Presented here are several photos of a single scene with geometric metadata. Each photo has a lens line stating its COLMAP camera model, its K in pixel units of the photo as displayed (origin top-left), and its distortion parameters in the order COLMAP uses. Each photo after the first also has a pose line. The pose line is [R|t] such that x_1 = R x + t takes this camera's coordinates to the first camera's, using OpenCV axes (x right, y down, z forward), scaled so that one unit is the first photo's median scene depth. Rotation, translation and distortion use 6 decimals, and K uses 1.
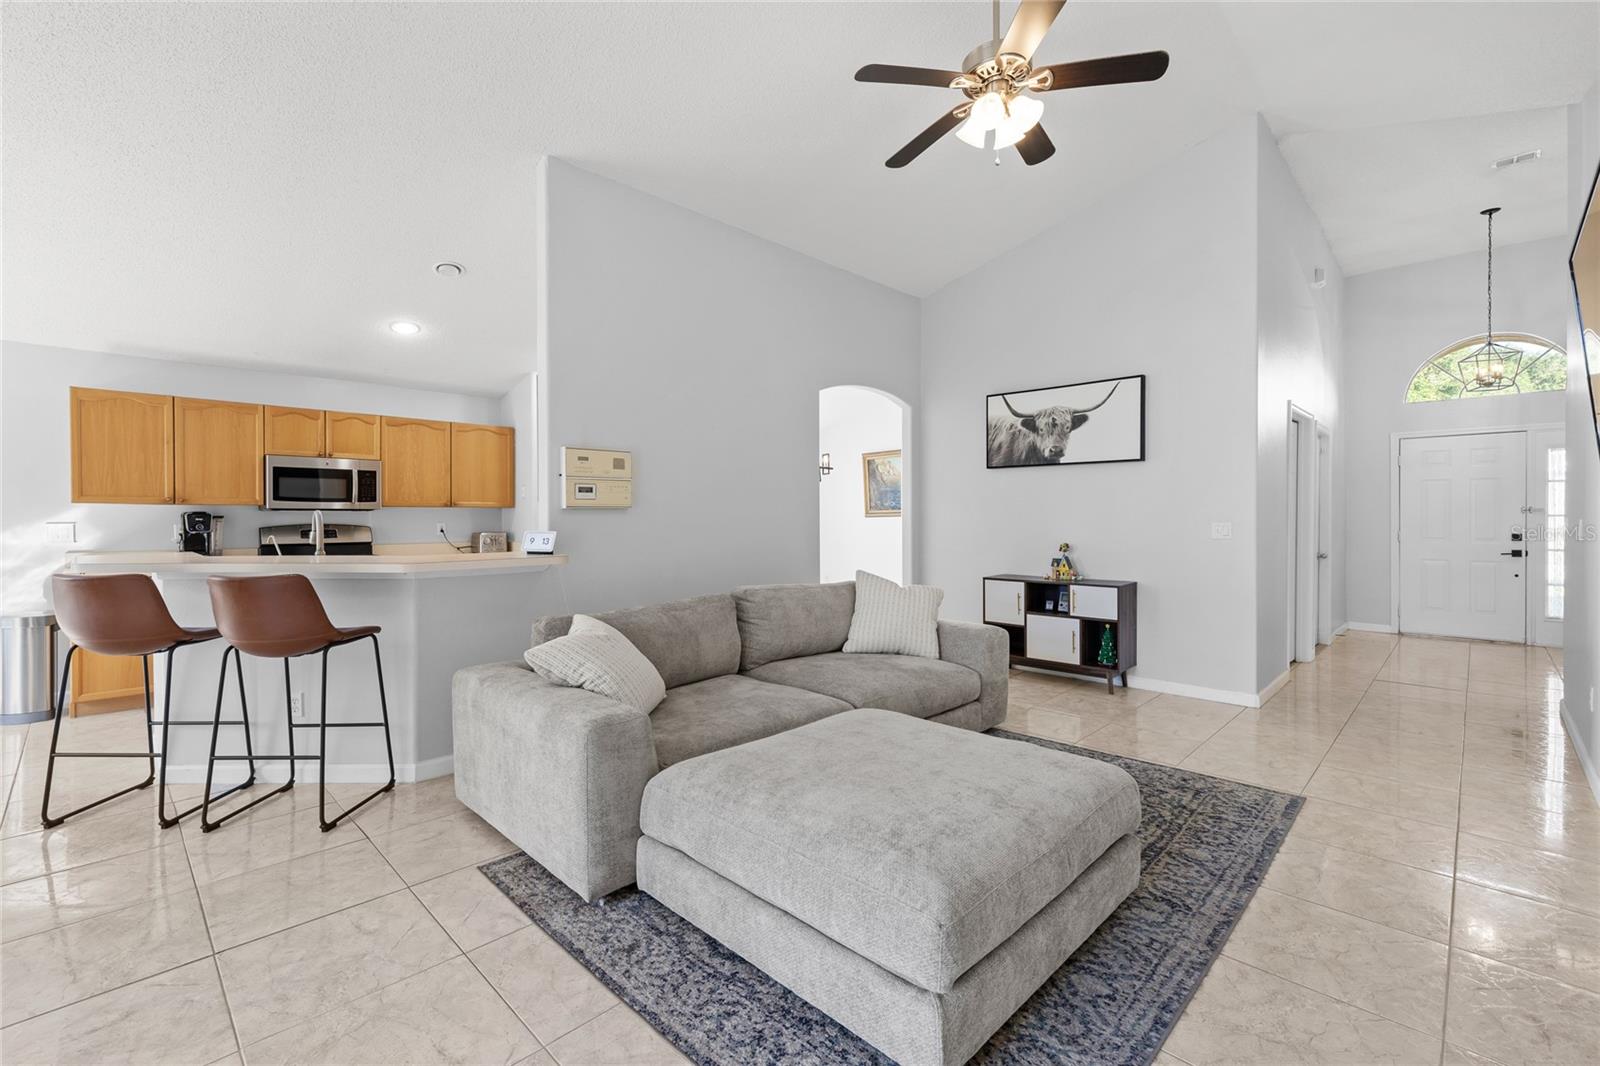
lens RADIAL K [[685.7, 0, 798.5], [0, 685.7, 520.6], [0, 0, 1]] dist [0.000728, -0.000272]
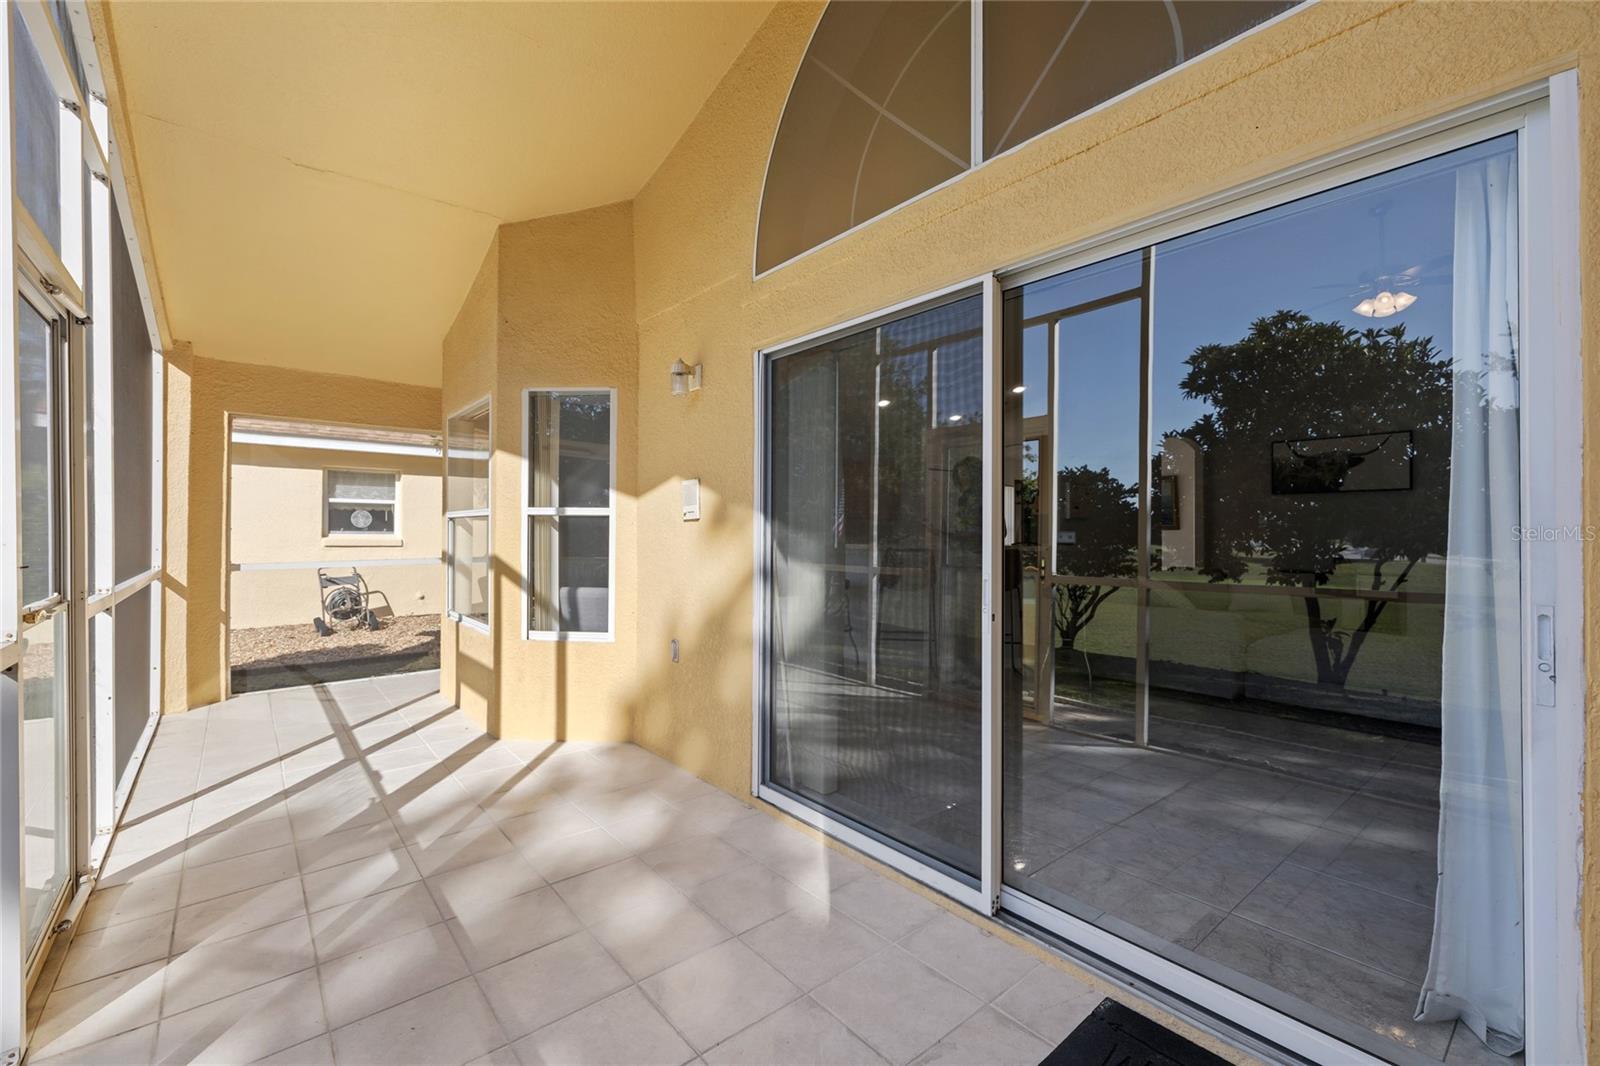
lens RADIAL K [[685.7, 0, 796.2], [0, 685.7, 525.9], [0, 0, 1]] dist [0.000728, -0.000272]
pose [[0.993988, 0.012978, -0.108715, -0.655855], [-0.014301, 0.999833, -0.011395, 0.023025], [0.108549, 0.012881, 0.994008, -0.601095]]
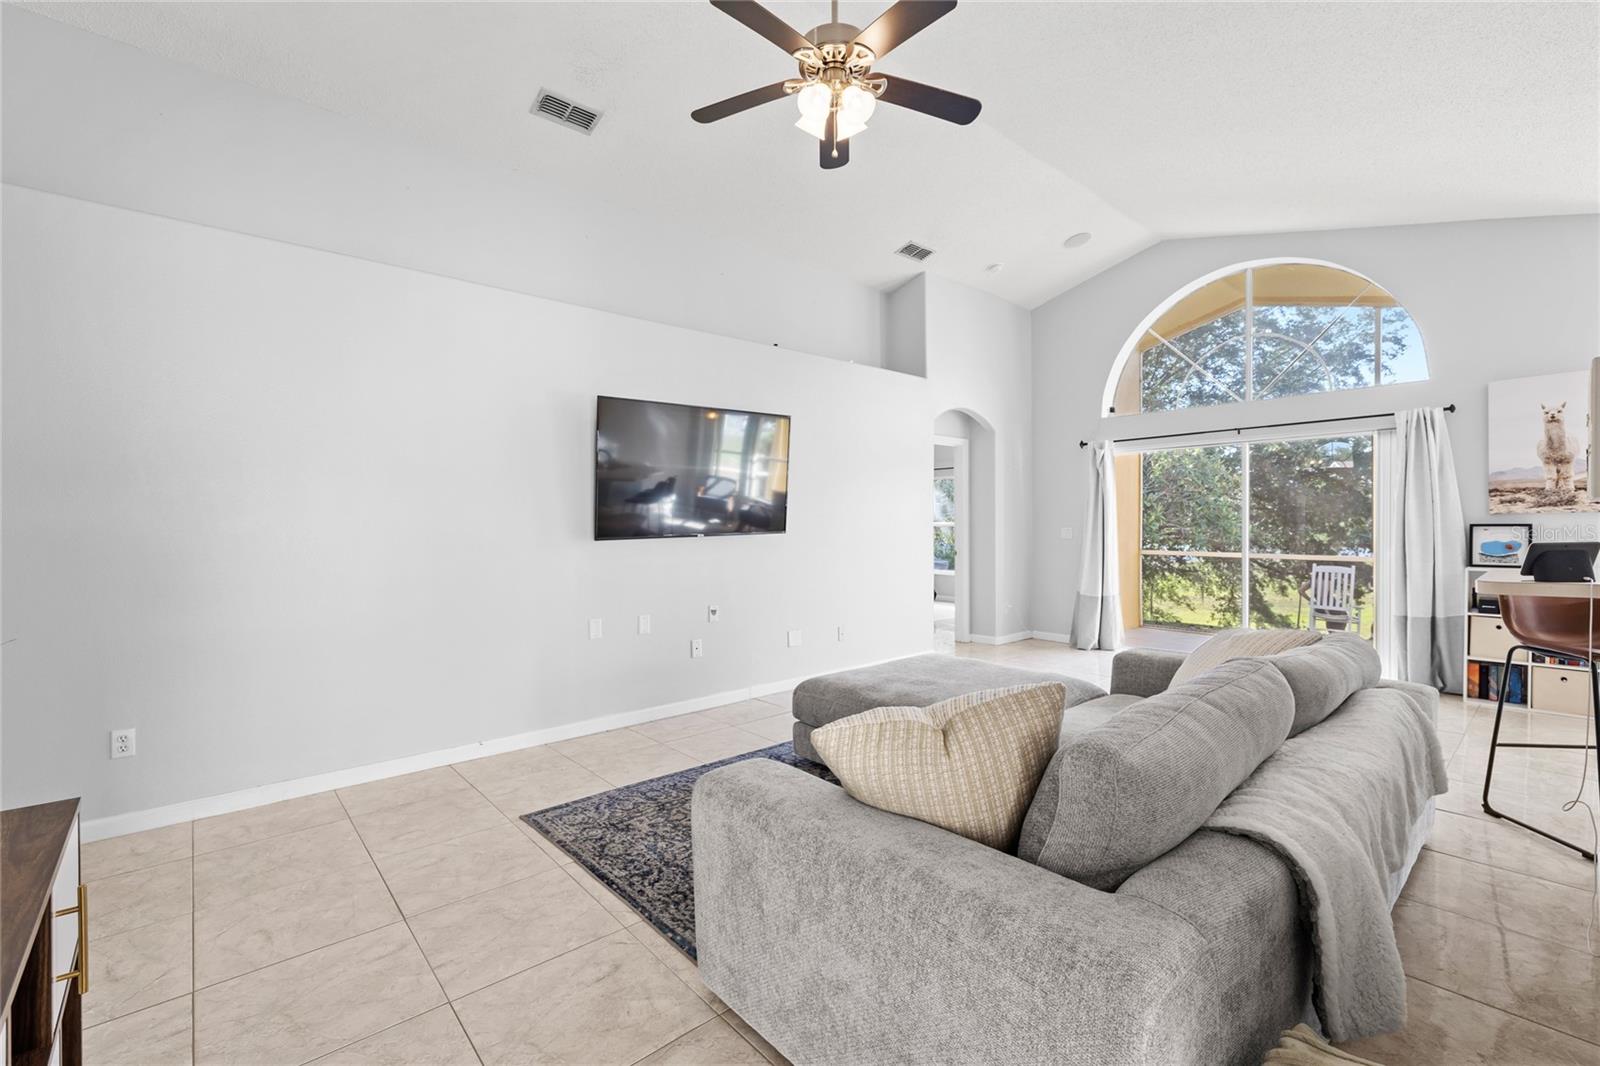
lens RADIAL K [[685.7, 0, 792.5], [0, 685.7, 535.1], [0, 0, 1]] dist [0.000728, -0.000272]
pose [[-0.997171, 0.009908, 0.074516, 0.176407], [0.011533, 0.999704, 0.021412, -0.008510], [-0.074282, 0.022211, -0.996990, 1.241260]]
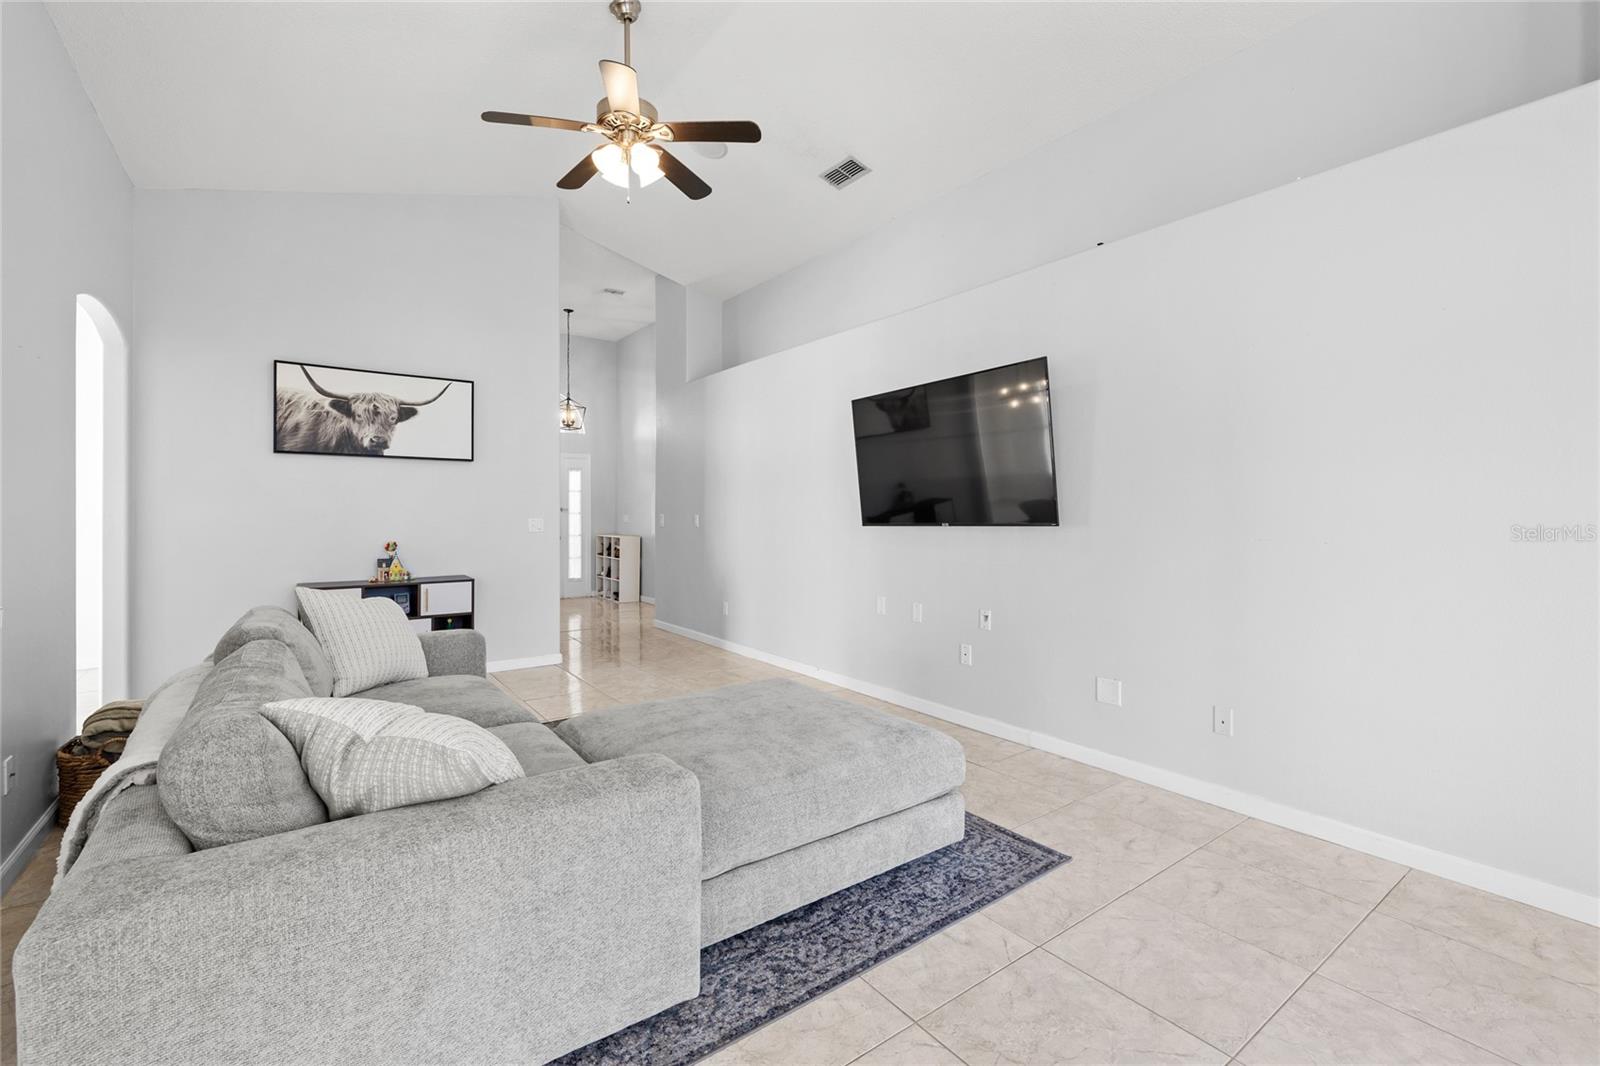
lens RADIAL K [[685.7, 0, 786.8], [0, 685.7, 512.4], [0, 0, 1]] dist [0.000728, -0.000272]
pose [[0.178076, 0.003993, 0.984009, -0.491107], [0.003429, 0.999983, -0.004678, -0.000986], [-0.984011, 0.004207, 0.178060, 0.343170]]
